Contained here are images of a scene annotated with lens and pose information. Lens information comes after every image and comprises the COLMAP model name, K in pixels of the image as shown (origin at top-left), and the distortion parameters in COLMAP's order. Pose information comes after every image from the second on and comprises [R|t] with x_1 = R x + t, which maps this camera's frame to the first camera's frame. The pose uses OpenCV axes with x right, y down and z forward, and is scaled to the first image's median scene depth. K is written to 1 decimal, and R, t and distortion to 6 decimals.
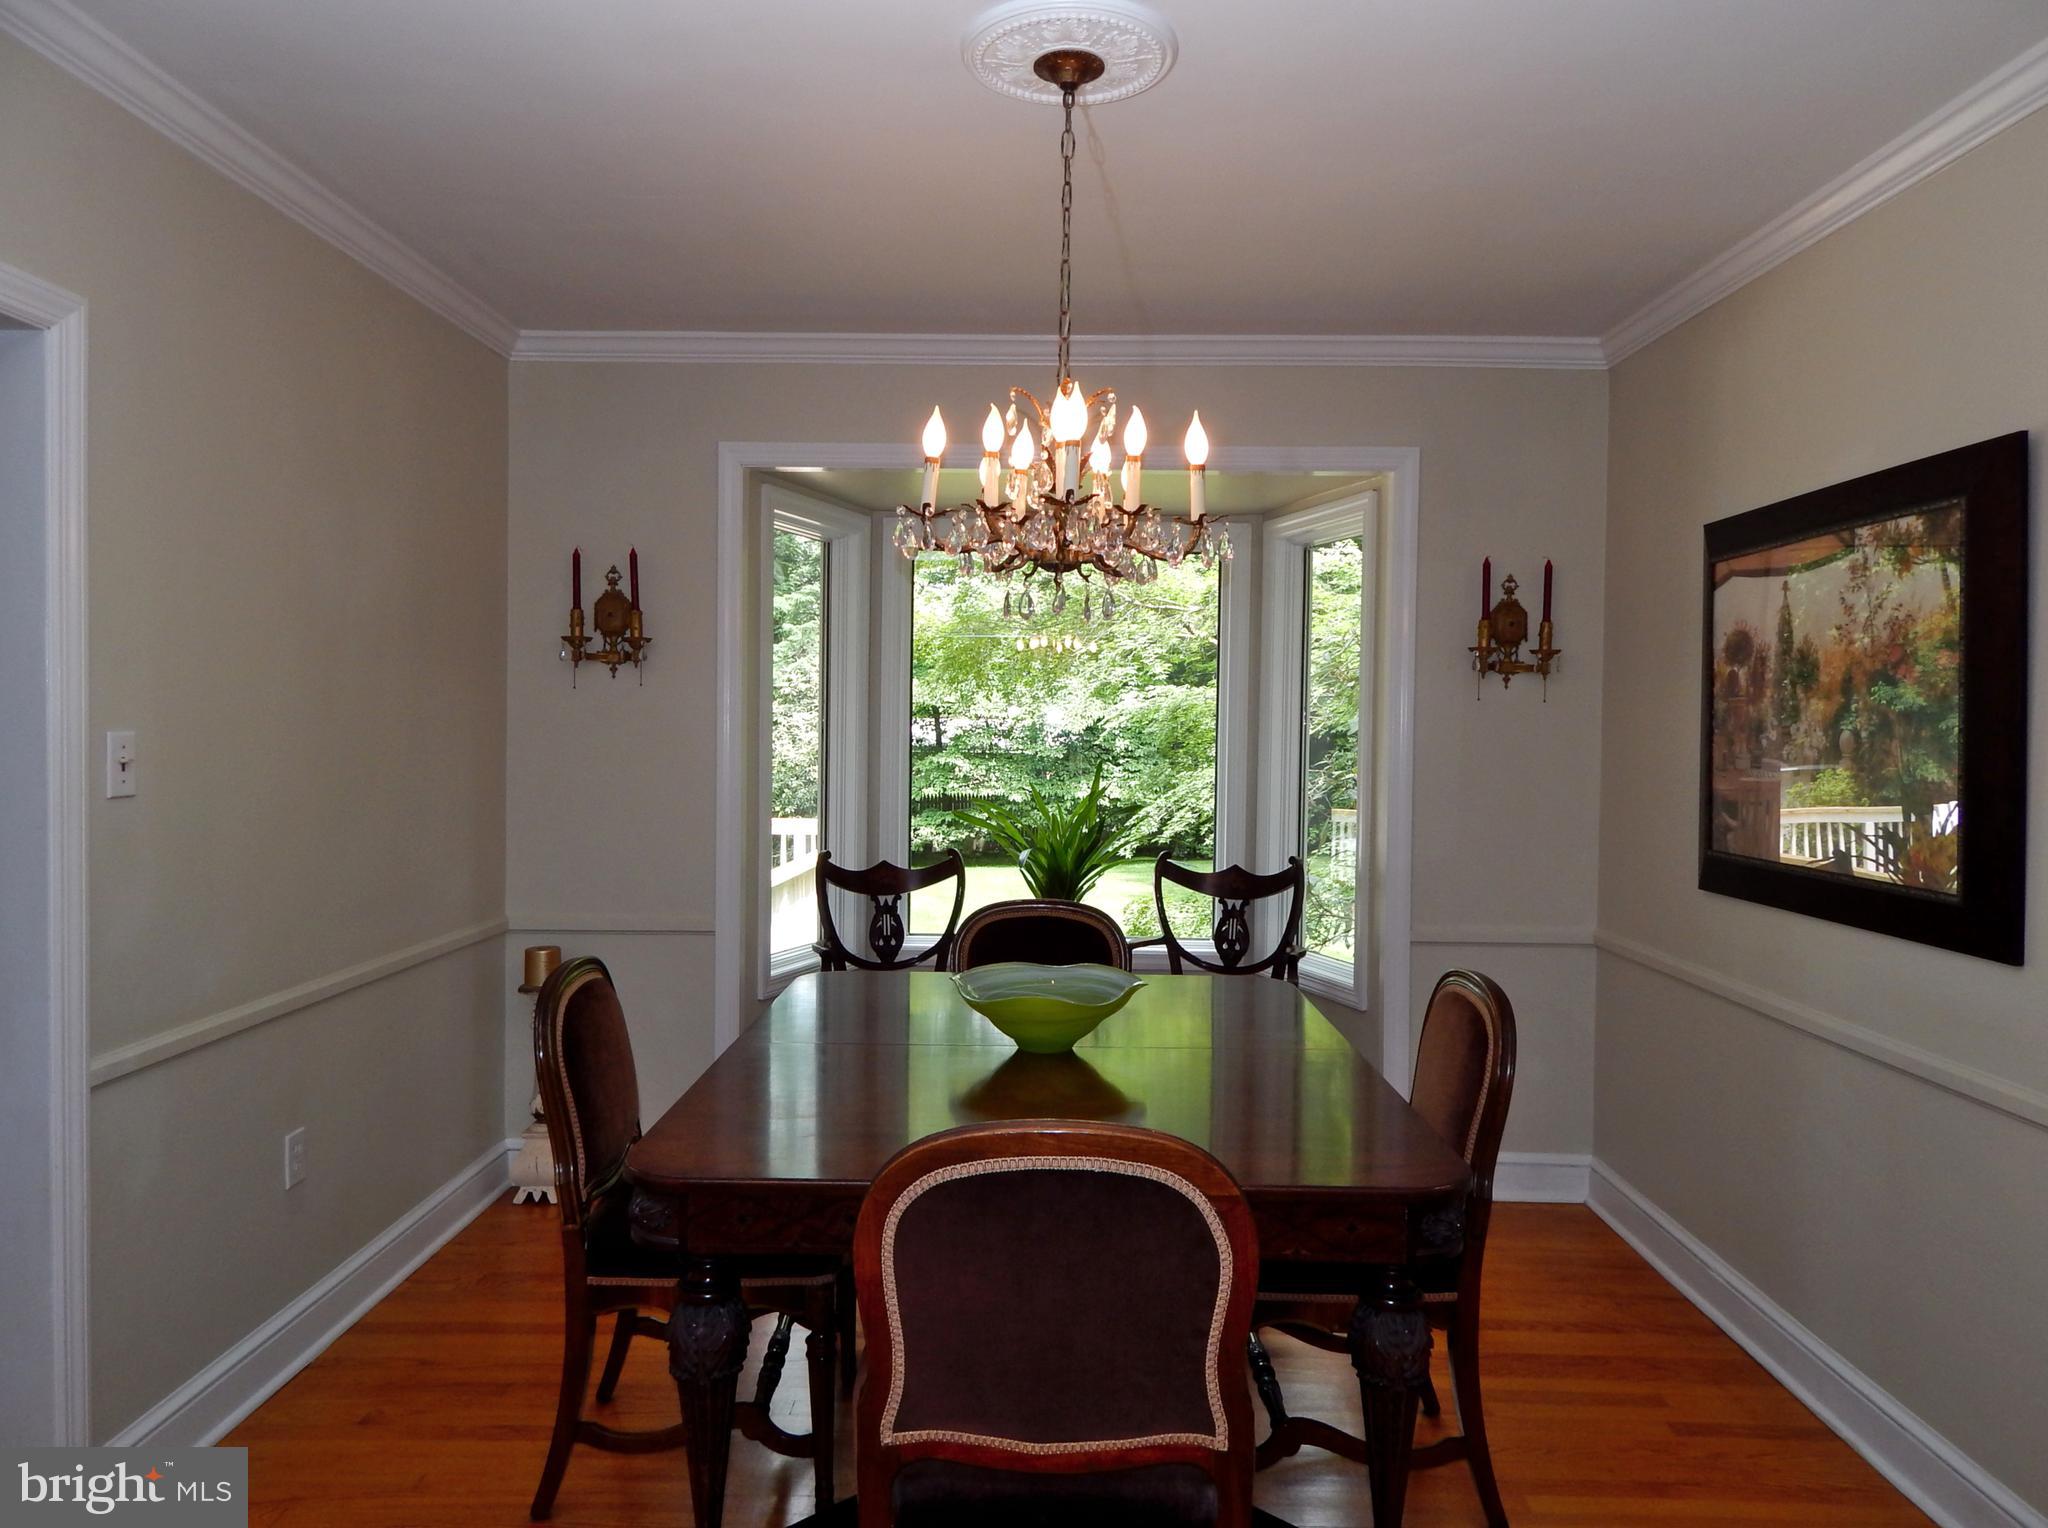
lens RADIAL K [[1388.3, 0, 1024.6], [0, 1388.3, 759.1], [0, 0, 1]] dist [0.001816, -0.000815]
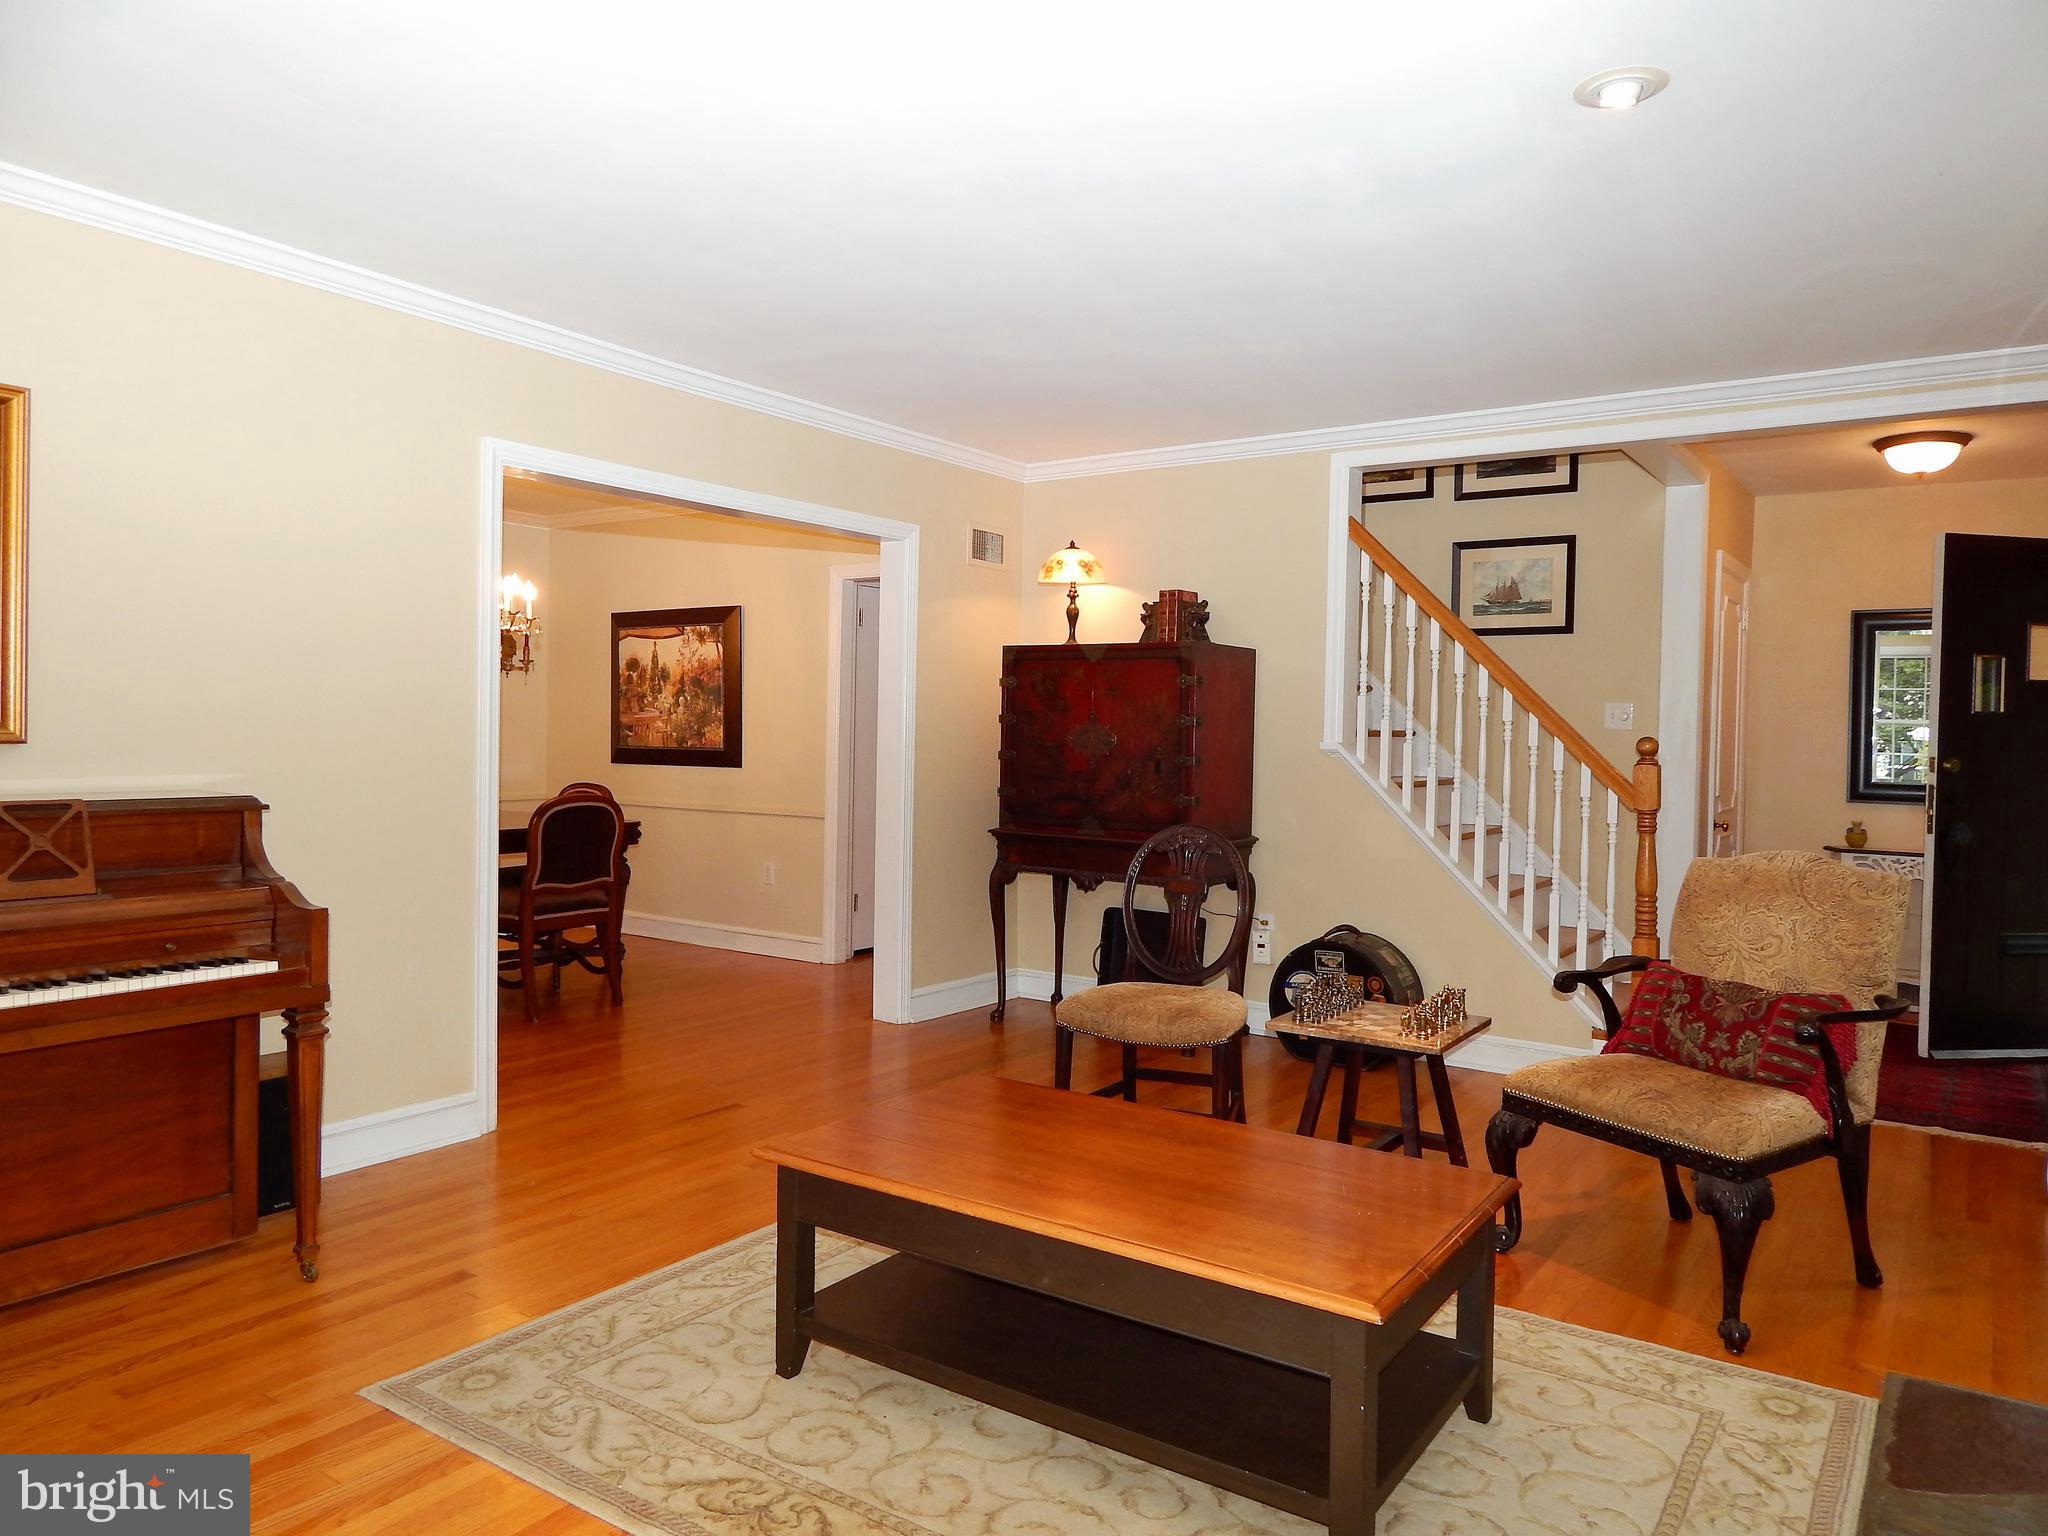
lens RADIAL K [[1388.3, 0, 1025.7], [0, 1388.3, 764.6], [0, 0, 1]] dist [0.001816, -0.000815]
pose [[0.566691, -0.016521, 0.823765, -1.204378], [0.008180, 0.999862, 0.014426, 0.073335], [-0.823890, -0.001437, 0.566748, -1.063031]]
